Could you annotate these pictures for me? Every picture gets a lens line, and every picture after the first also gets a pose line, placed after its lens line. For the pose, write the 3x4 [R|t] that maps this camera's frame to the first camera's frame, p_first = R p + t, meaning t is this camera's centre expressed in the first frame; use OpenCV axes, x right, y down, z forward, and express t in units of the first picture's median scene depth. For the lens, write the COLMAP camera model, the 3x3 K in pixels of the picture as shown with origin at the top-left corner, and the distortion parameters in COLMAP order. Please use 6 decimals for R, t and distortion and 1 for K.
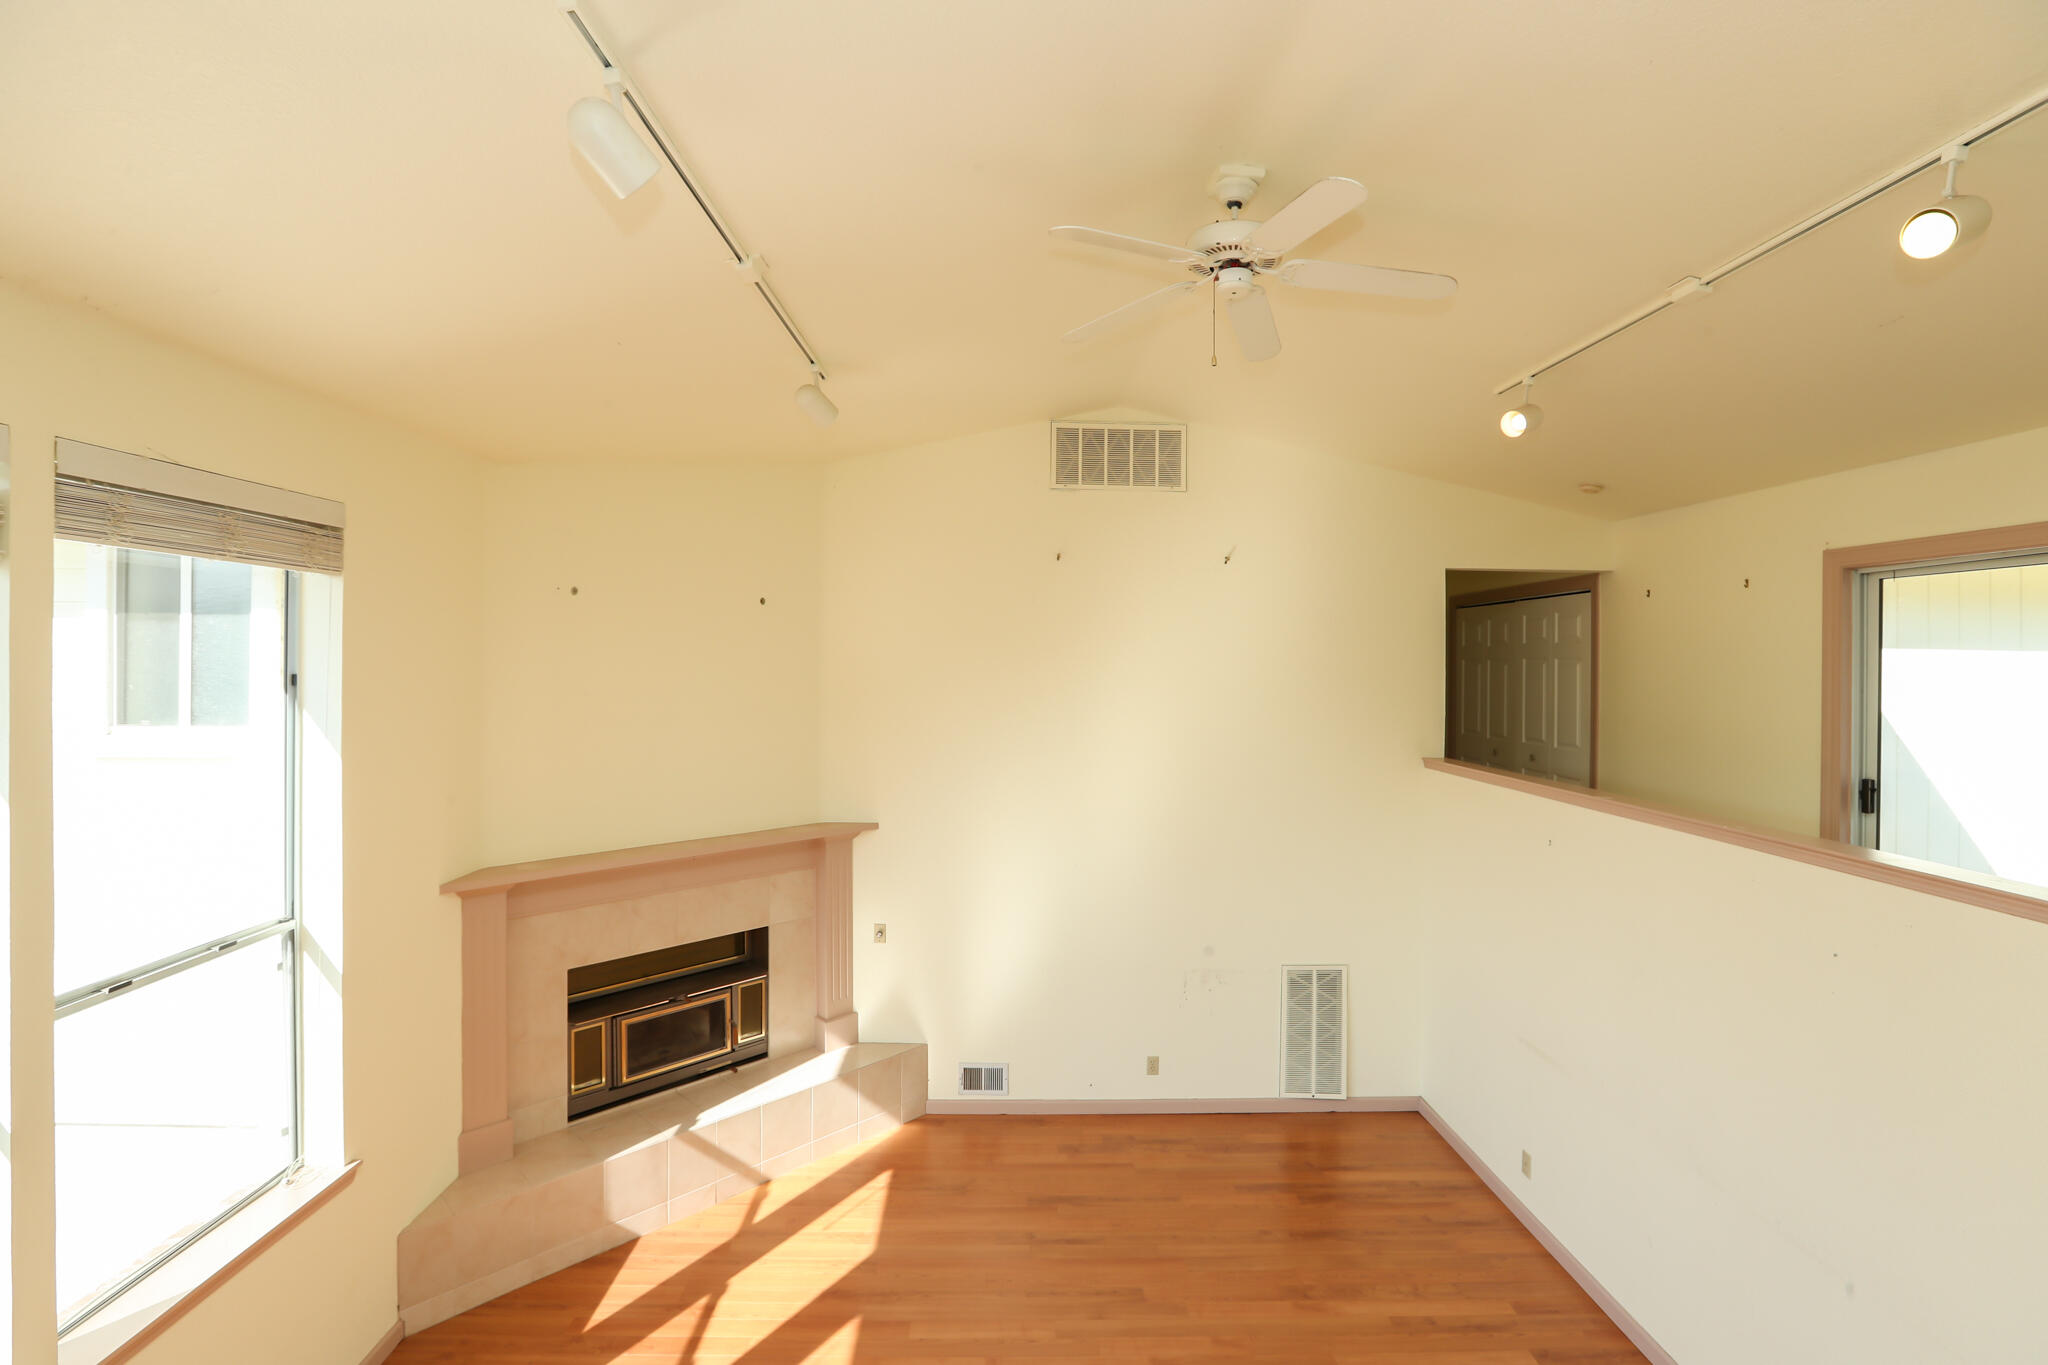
lens RADIAL K [[958.3, 0, 1028.8], [0, 958.3, 666.6], [0, 0, 1]] dist [-0.047907, 0.015162]
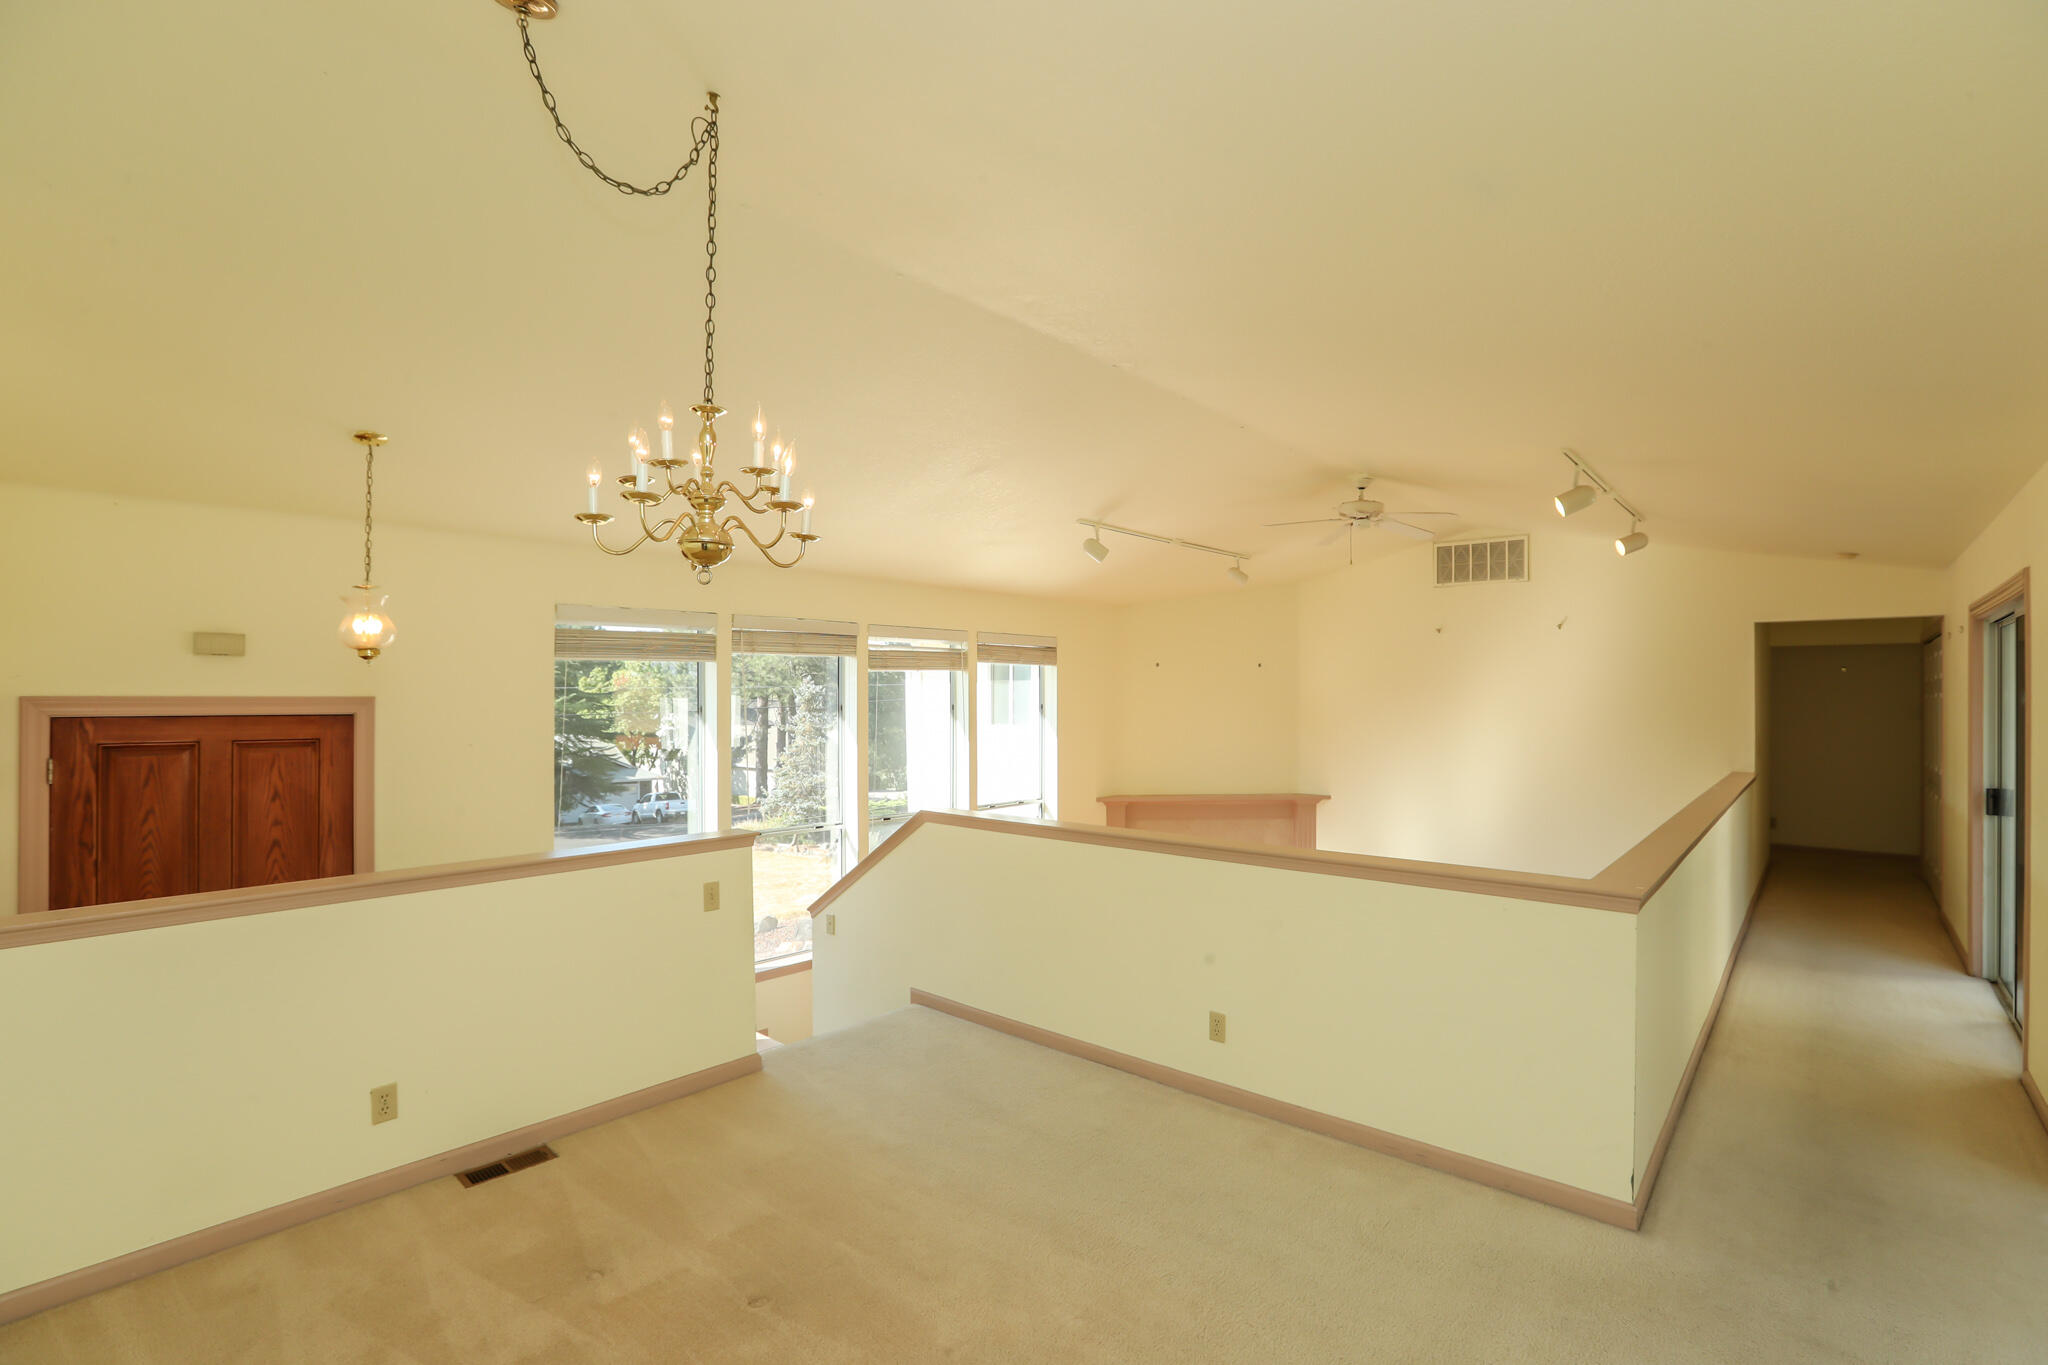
lens RADIAL K [[958.3, 0, 1026.8], [0, 958.3, 695.1], [0, 0, 1]] dist [-0.047907, 0.015162]
pose [[0.741313, -0.007384, -0.671118, 0.651449], [0.000135, 0.999941, -0.010852, 0.007574], [0.671159, 0.007954, 0.741271, -0.672398]]
